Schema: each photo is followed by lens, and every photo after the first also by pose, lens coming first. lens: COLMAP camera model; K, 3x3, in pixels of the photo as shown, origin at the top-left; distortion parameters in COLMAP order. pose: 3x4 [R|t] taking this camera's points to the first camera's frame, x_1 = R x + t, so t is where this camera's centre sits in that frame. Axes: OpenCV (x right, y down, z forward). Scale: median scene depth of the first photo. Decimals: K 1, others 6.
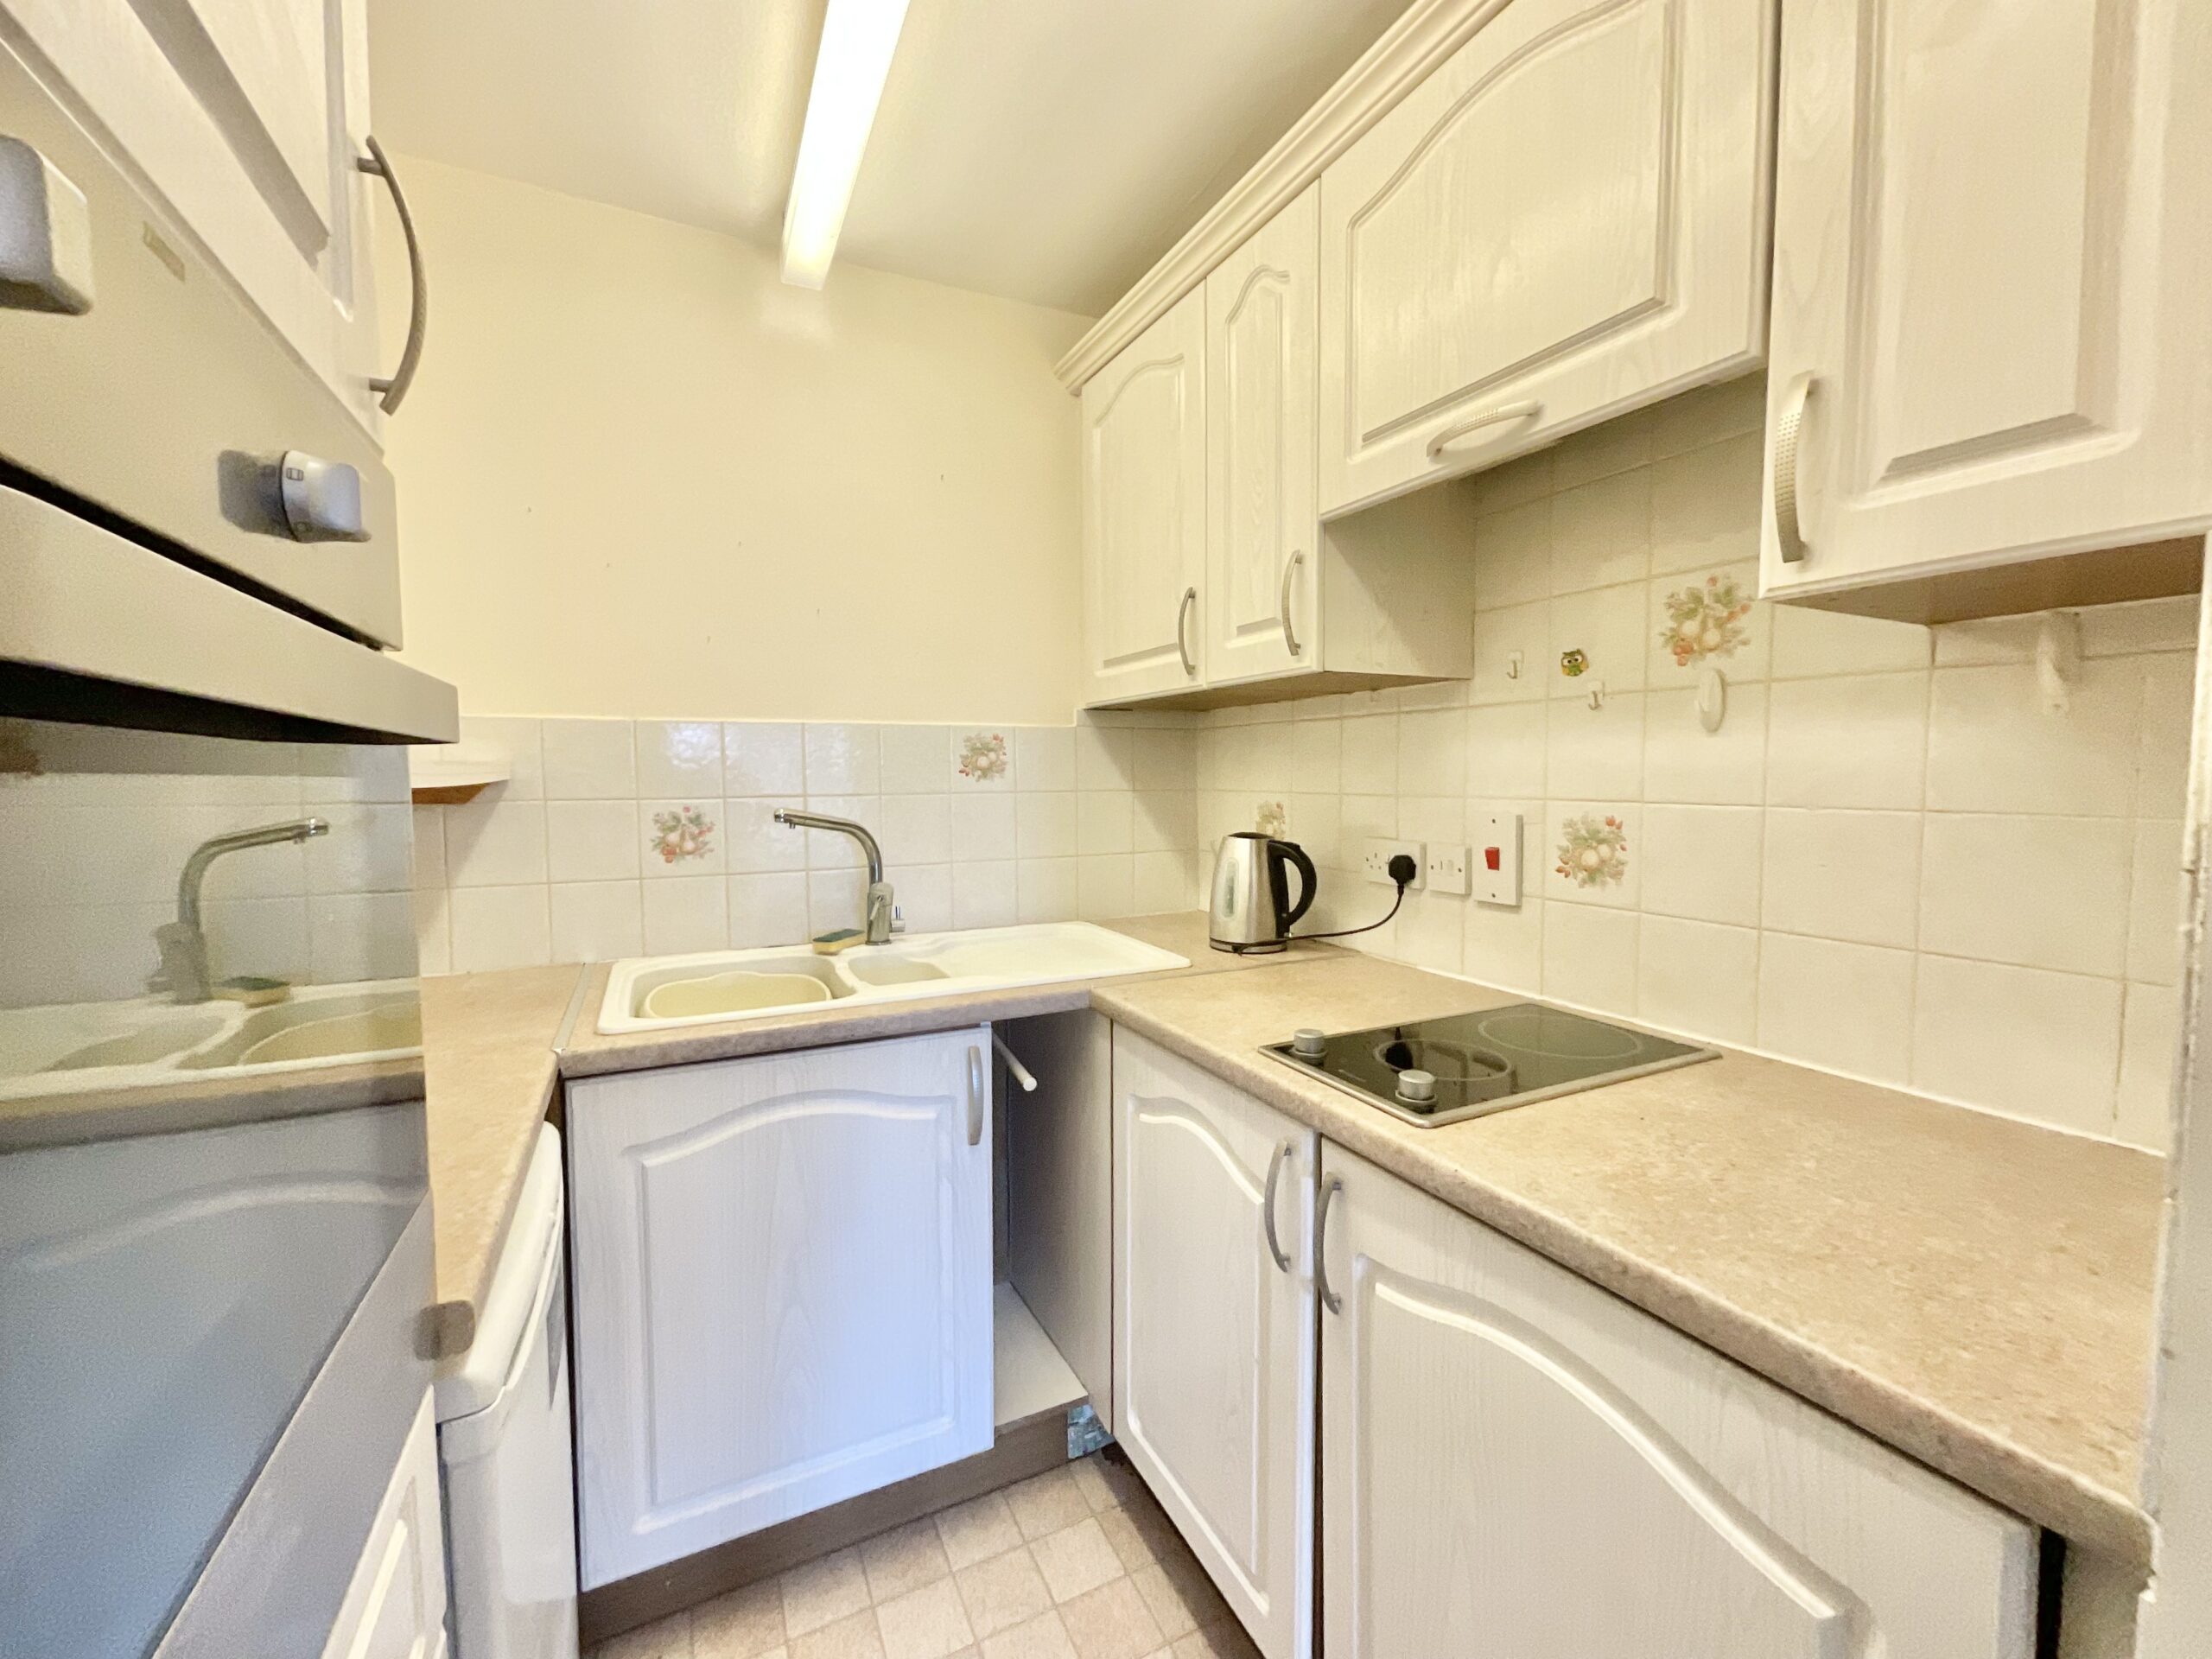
lens RADIAL K [[897.2, 0, 1105.4], [0, 897.2, 831.0], [0, 0, 1]] dist [-0.000197, -0.000530]
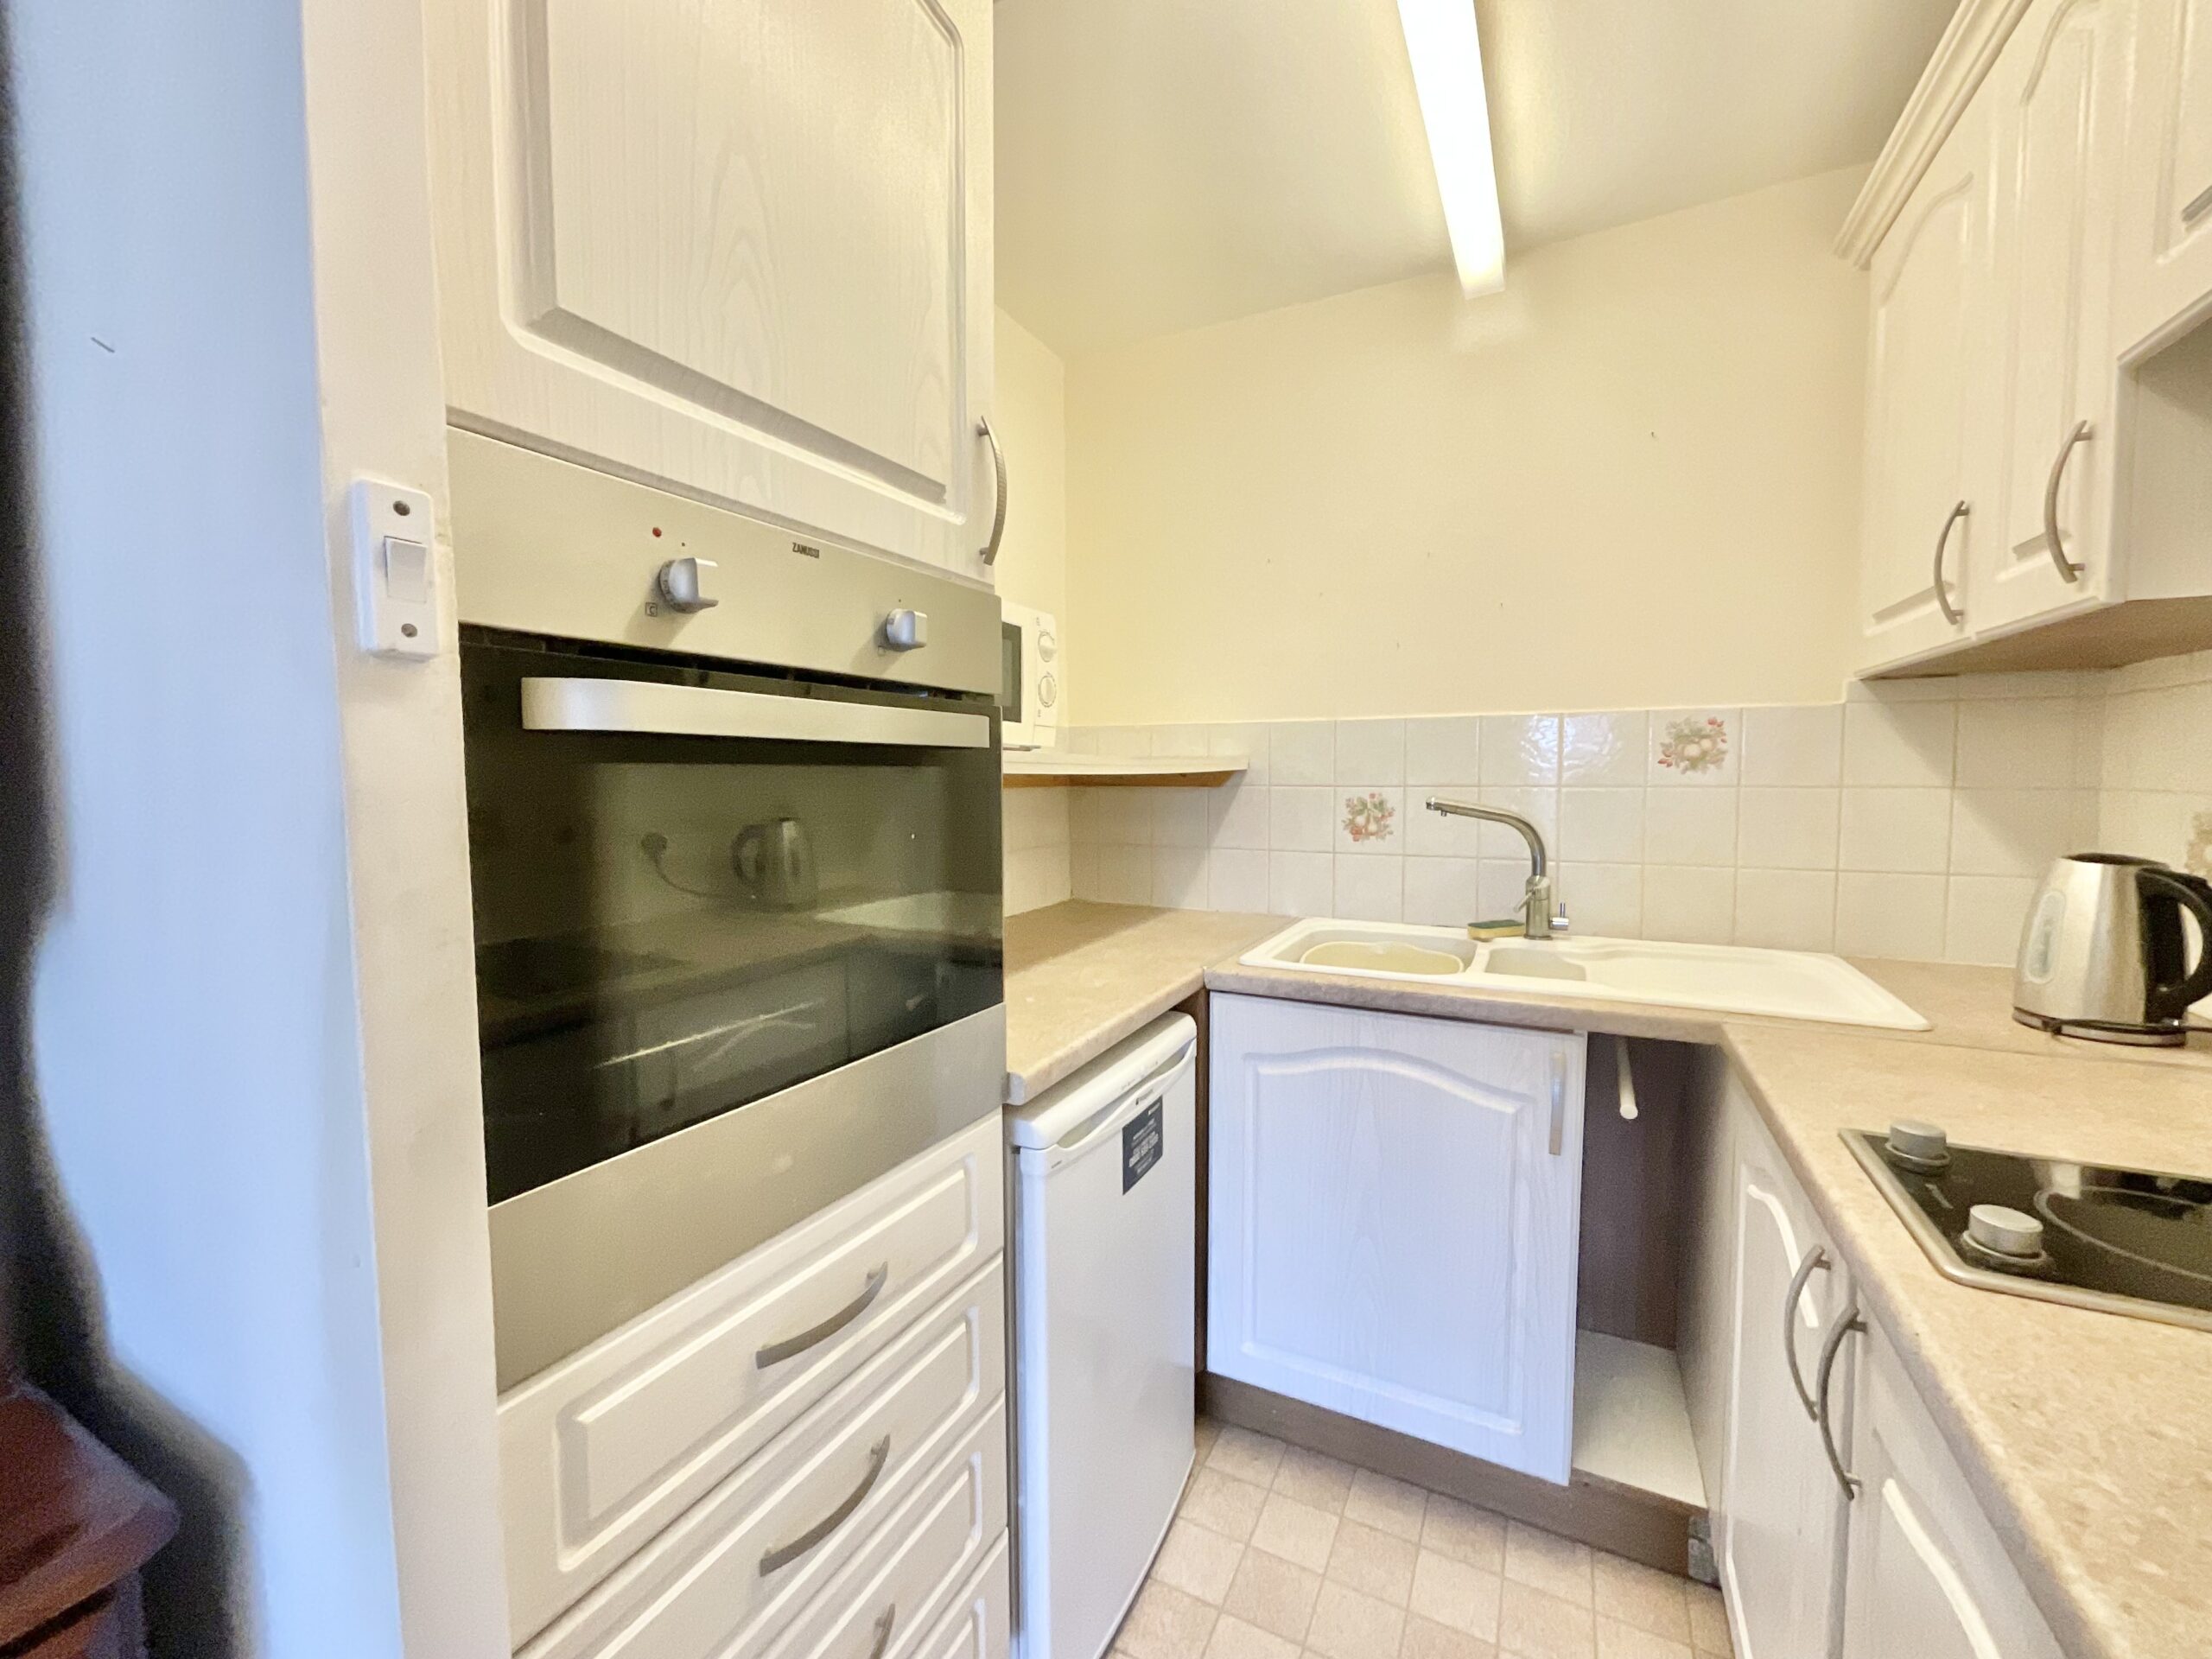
lens RADIAL K [[897.2, 0, 1101.6], [0, 897.2, 831.2], [0, 0, 1]] dist [-0.000197, -0.000530]
pose [[0.595439, 0.056849, -0.801387, 0.268773], [-0.049765, 0.998188, 0.033834, -0.000782], [0.801858, 0.019735, 0.597189, 0.036779]]
